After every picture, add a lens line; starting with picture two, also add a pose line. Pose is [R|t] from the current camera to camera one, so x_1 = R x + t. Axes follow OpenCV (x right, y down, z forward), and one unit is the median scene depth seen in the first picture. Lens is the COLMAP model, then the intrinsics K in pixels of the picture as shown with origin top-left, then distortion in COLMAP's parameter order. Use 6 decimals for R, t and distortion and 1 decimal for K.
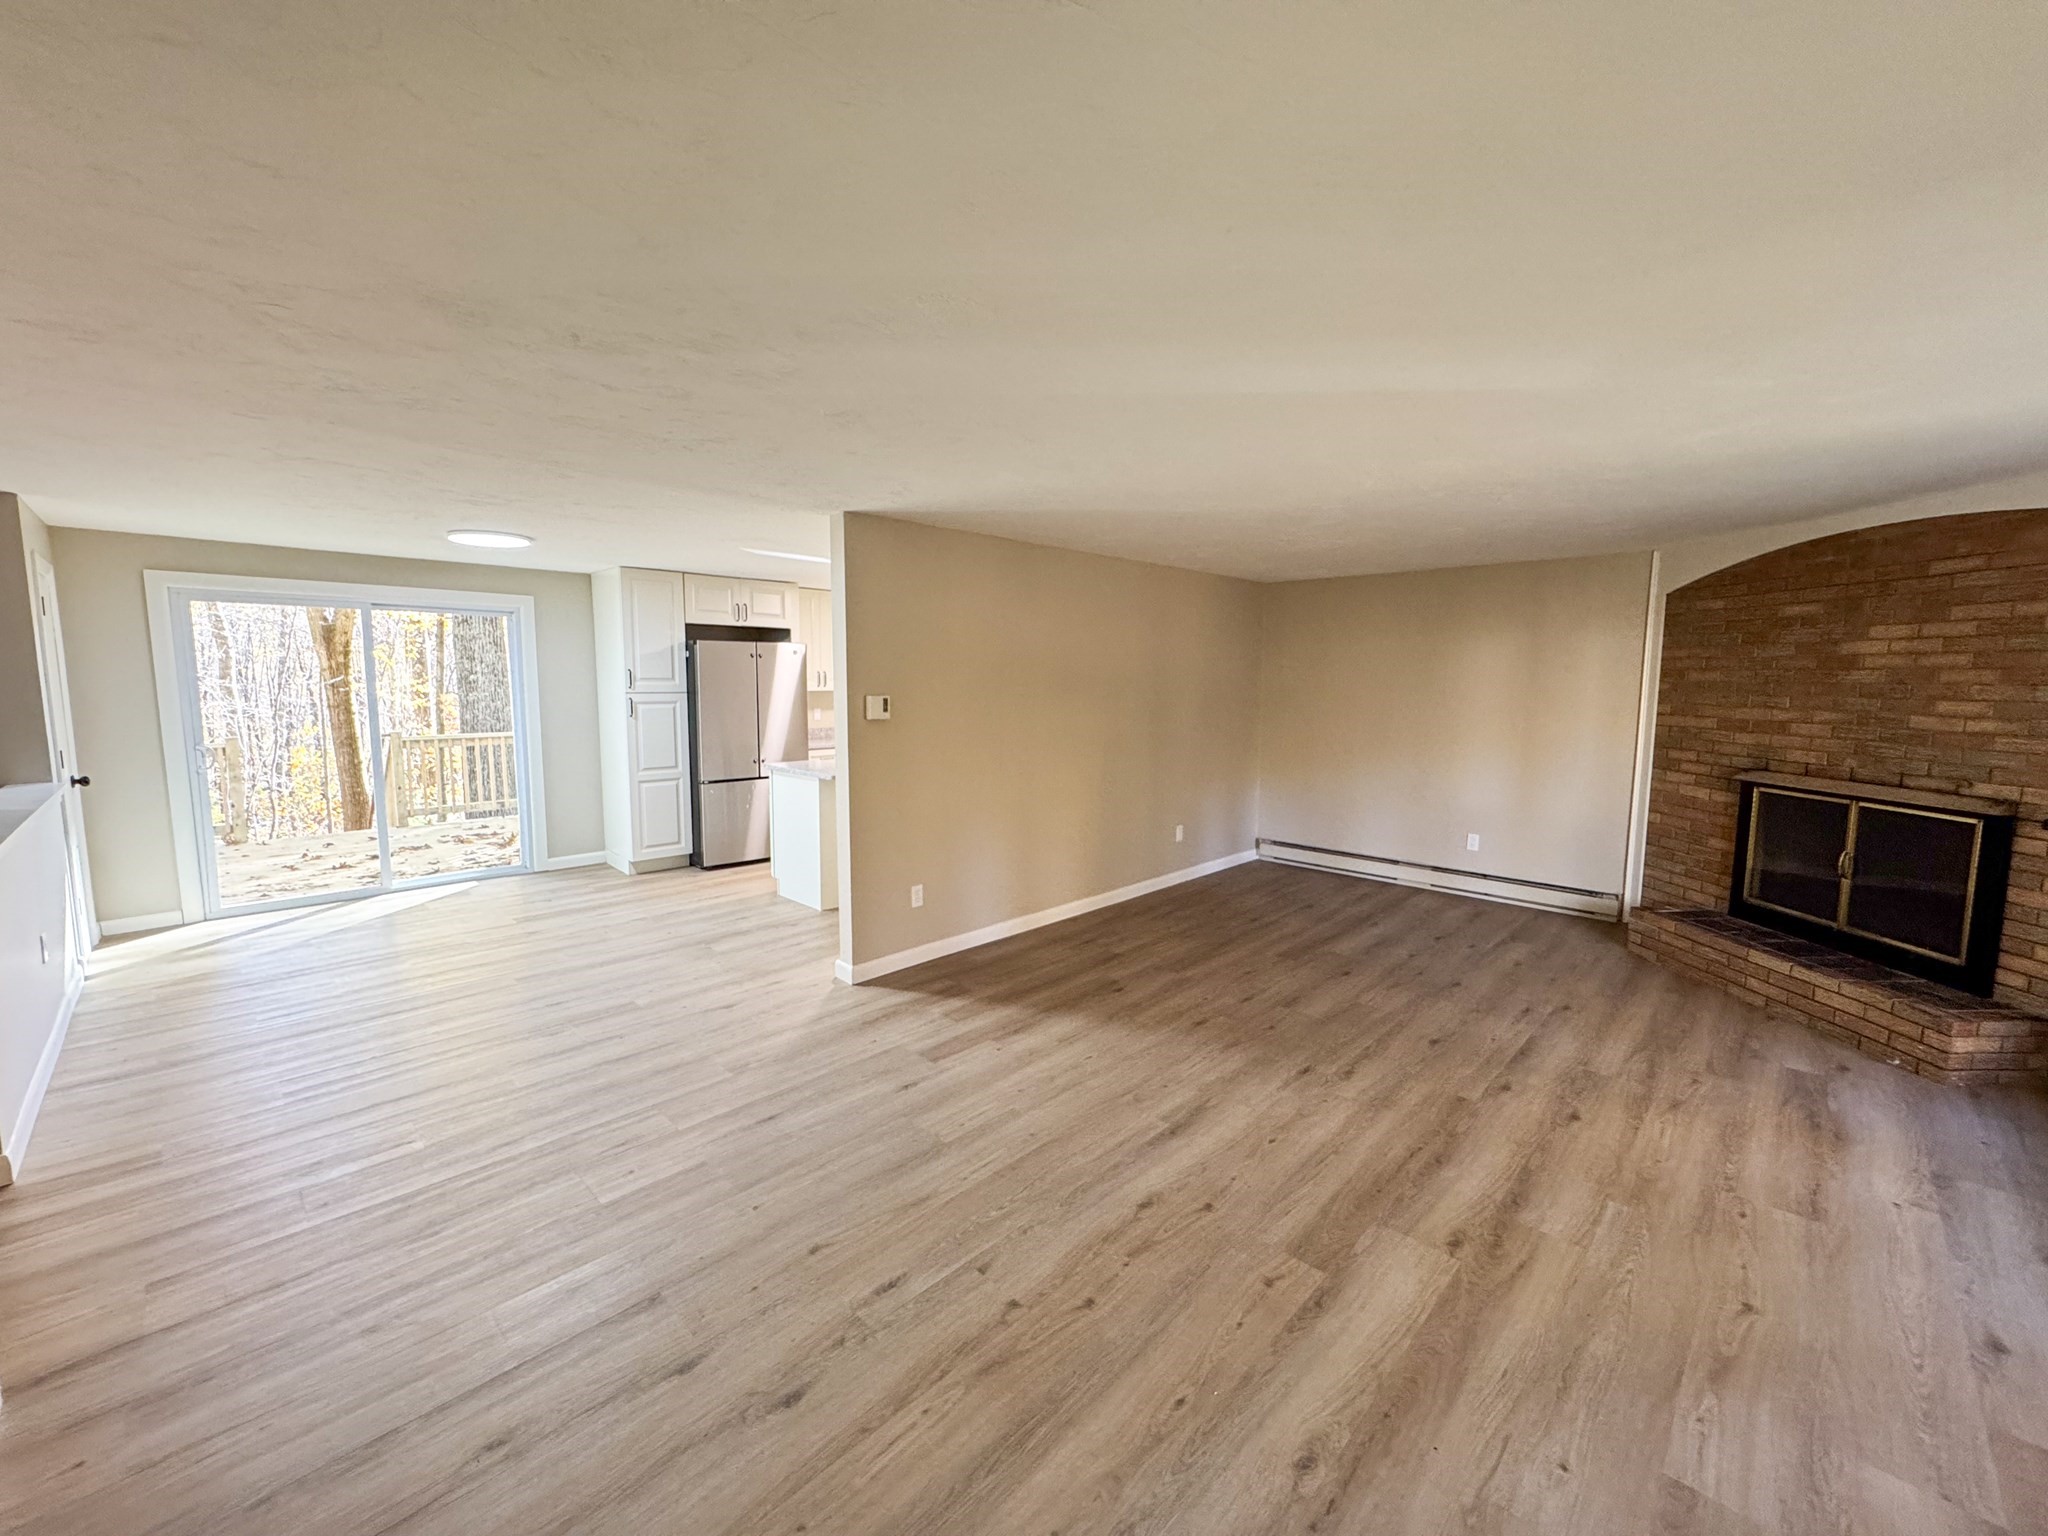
lens RADIAL K [[816.2, 0, 1022.3], [0, 816.2, 763.6], [0, 0, 1]] dist [-0.000832, -0.000445]
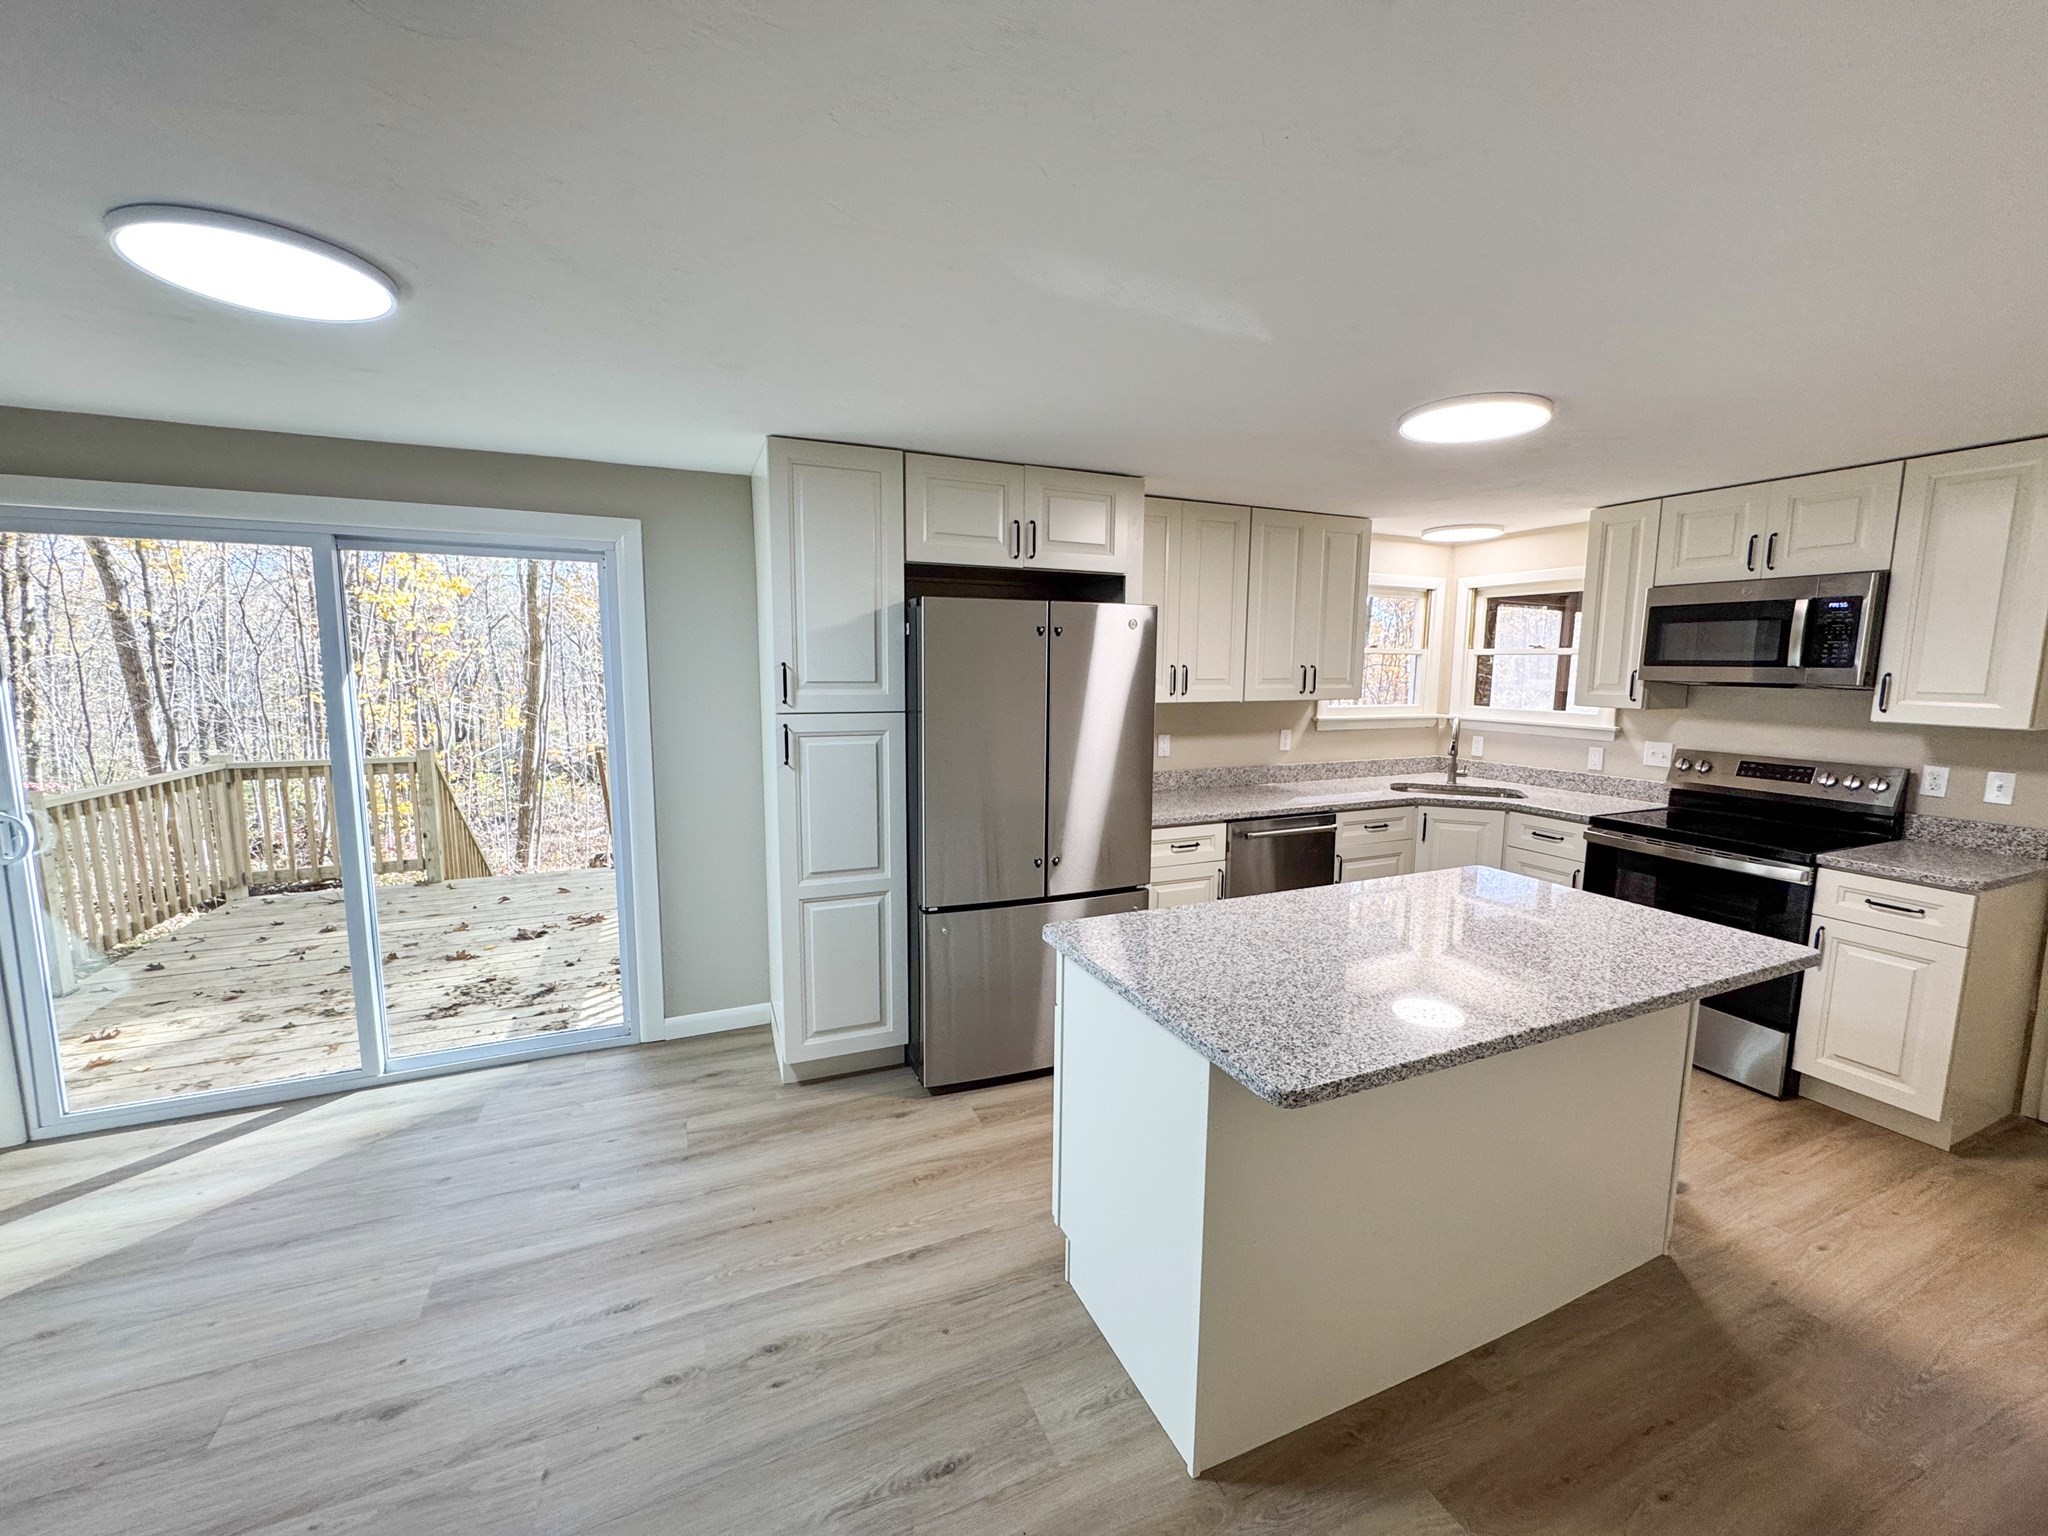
lens RADIAL K [[816.2, 0, 1023.3], [0, 816.2, 762.1], [0, 0, 1]] dist [-0.000832, -0.000445]
pose [[0.924762, 0.043121, -0.378094, -0.171371], [-0.038983, 0.999067, 0.018594, -0.069834], [0.378543, -0.002456, 0.925580, 0.595021]]
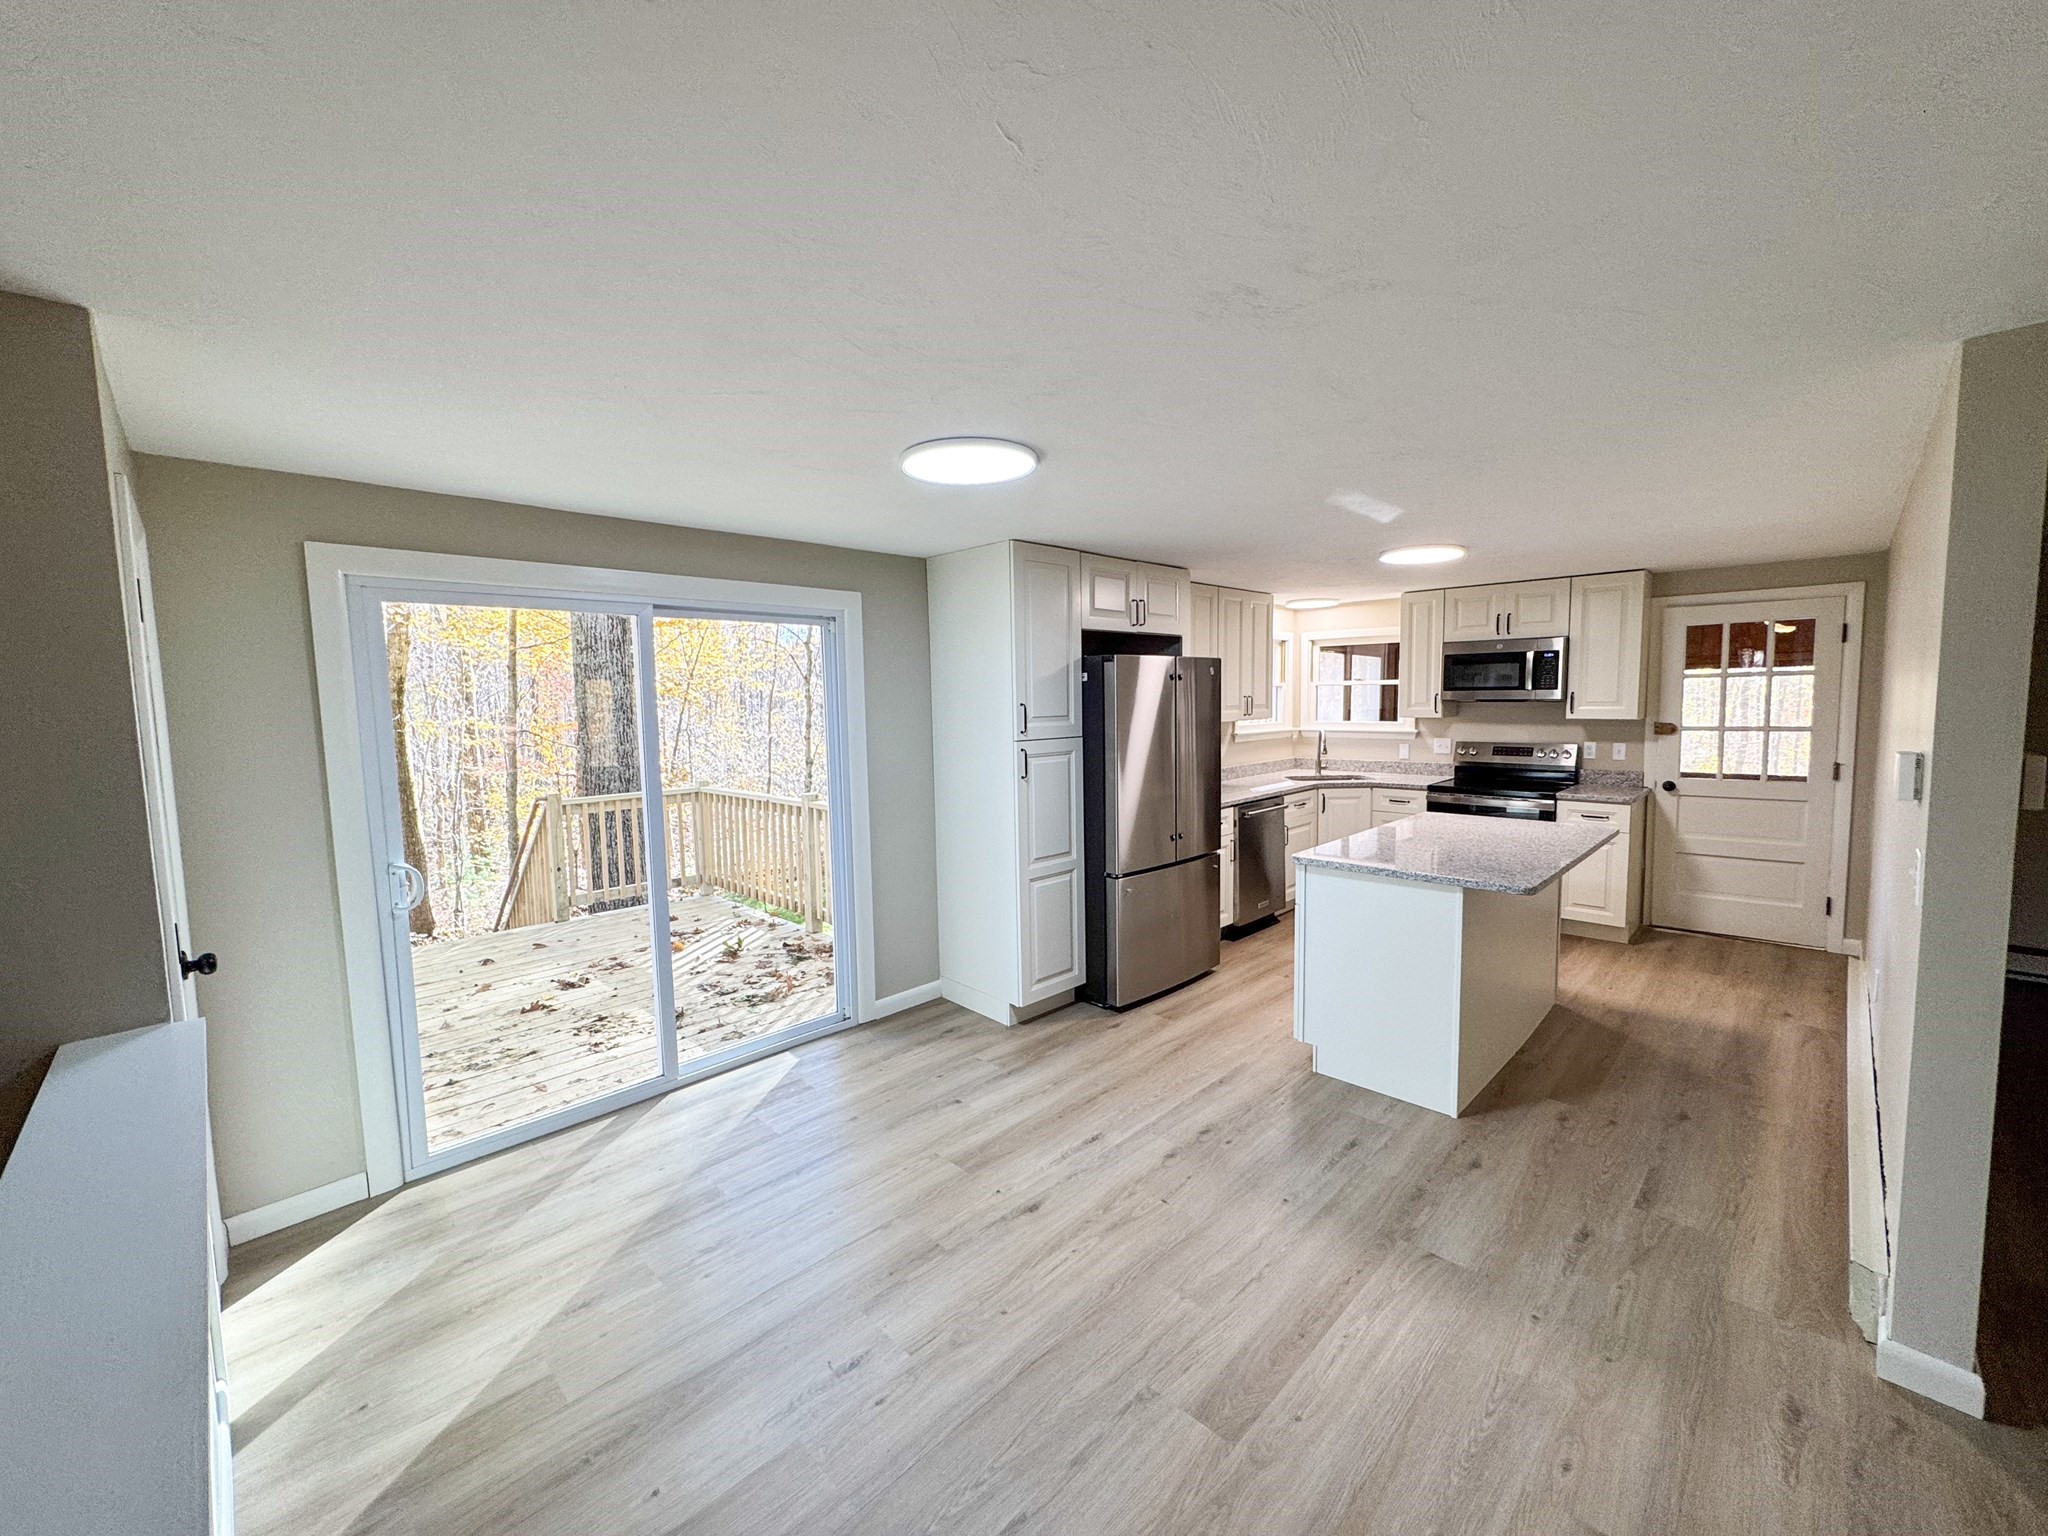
lens RADIAL K [[816.2, 0, 1021.8], [0, 816.2, 765.6], [0, 0, 1]] dist [-0.000832, -0.000445]
pose [[0.999478, -0.026913, -0.017891, -0.449566], [0.026542, 0.999434, -0.020678, -0.052319], [0.018437, 0.020193, 0.999626, 0.357127]]
